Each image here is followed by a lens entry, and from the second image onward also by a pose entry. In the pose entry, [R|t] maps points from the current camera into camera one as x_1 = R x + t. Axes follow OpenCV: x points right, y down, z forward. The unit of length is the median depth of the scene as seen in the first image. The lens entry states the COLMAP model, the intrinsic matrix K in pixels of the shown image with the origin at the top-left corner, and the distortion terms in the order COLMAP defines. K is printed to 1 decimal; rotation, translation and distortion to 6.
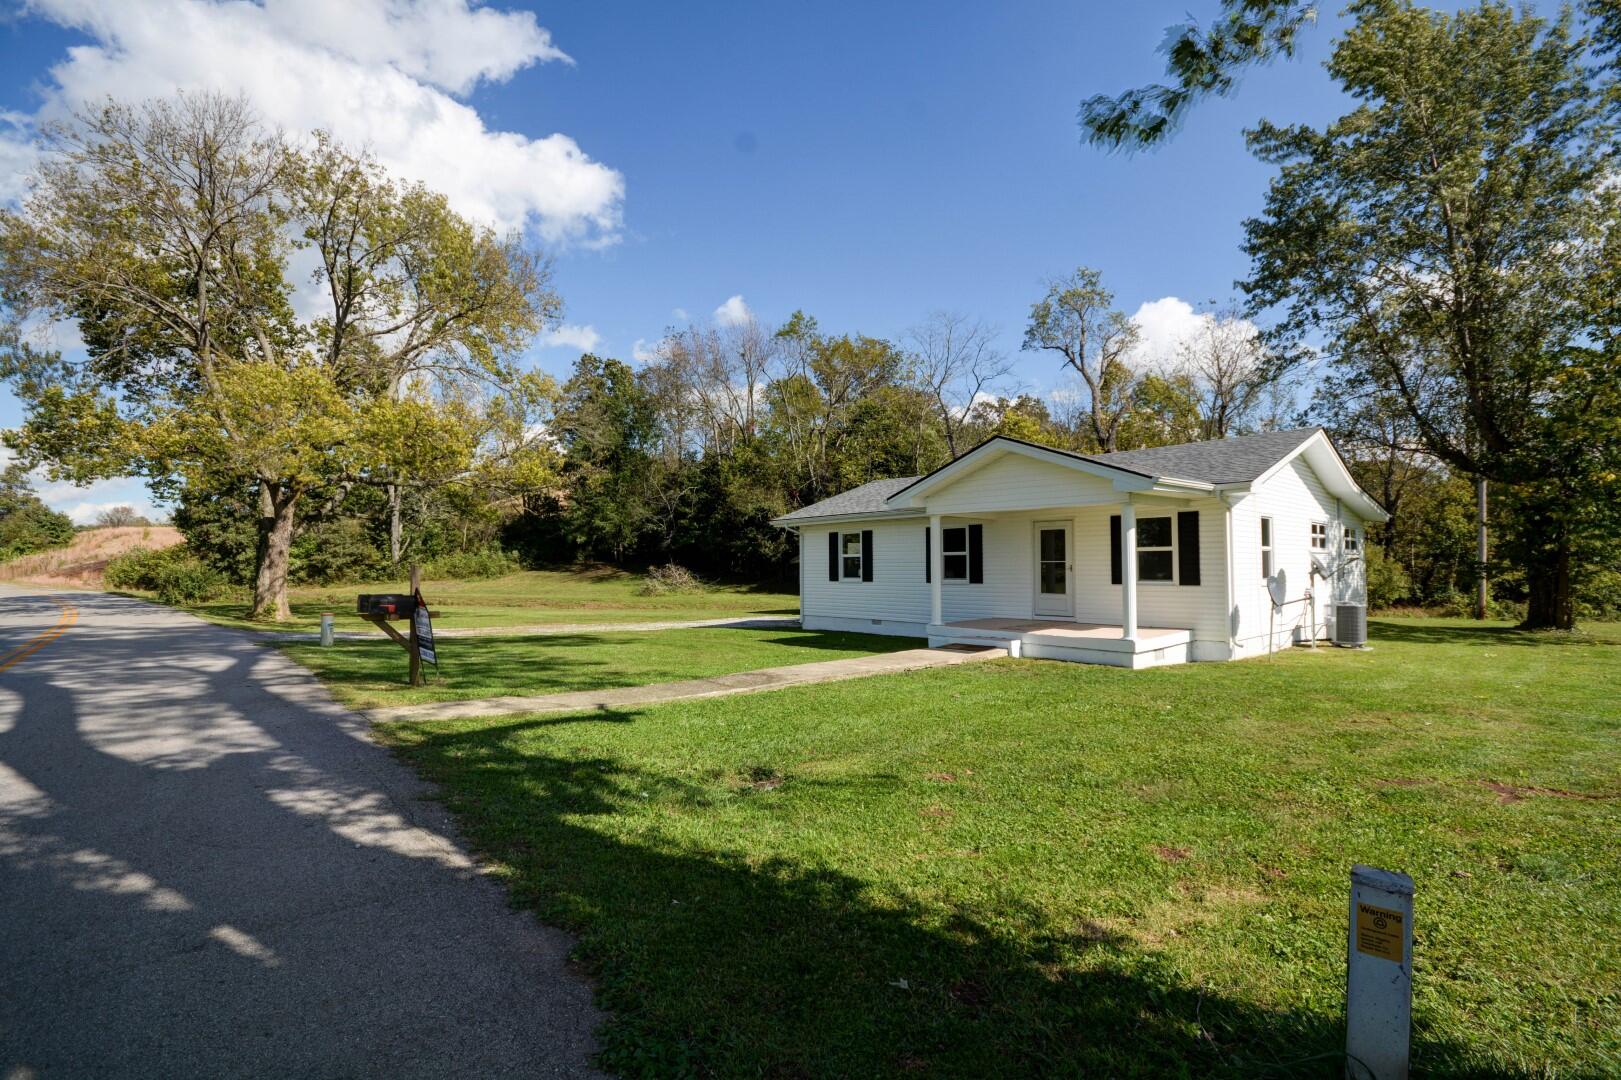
lens RADIAL K [[725.2, 0, 786.8], [0, 725.2, 548.5], [0, 0, 1]] dist [-0.002077, -0.000334]
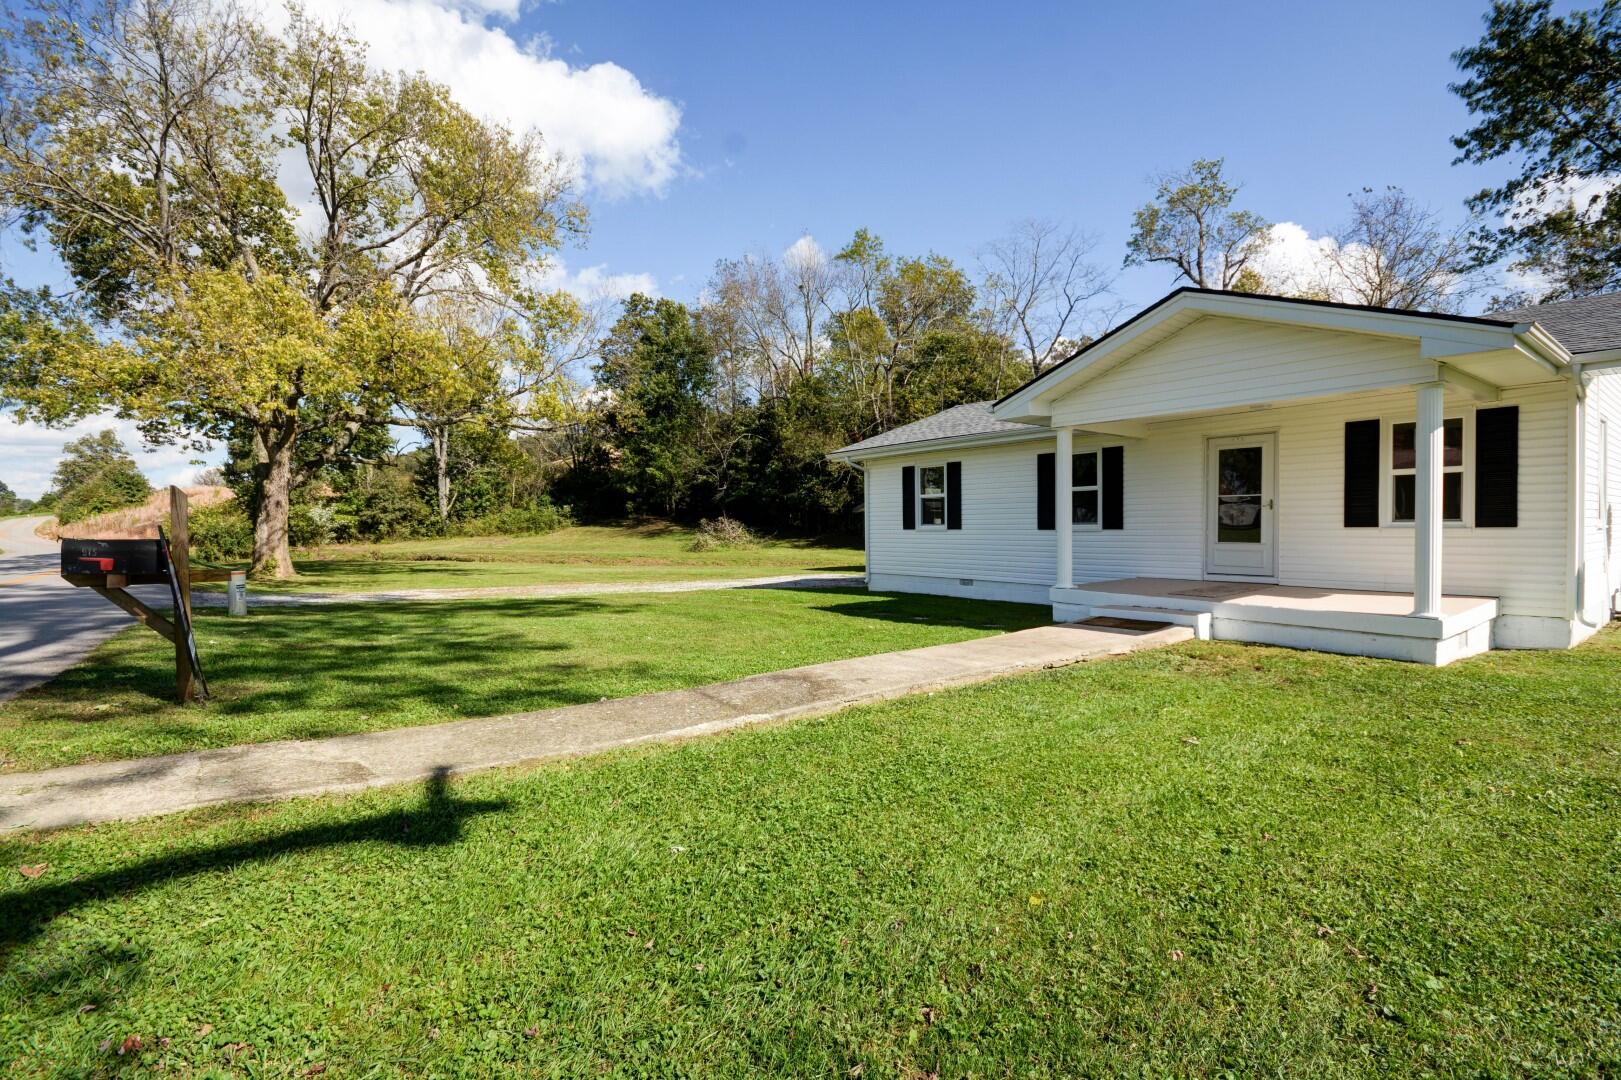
lens RADIAL K [[725.2, 0, 786.8], [0, 725.2, 548.5], [0, 0, 1]] dist [-0.002077, -0.000334]
pose [[0.996195, -0.002940, -0.087106, 0.001013], [0.008149, 0.998195, 0.059506, 0.008560], [0.086774, -0.059989, 0.994420, 0.101408]]
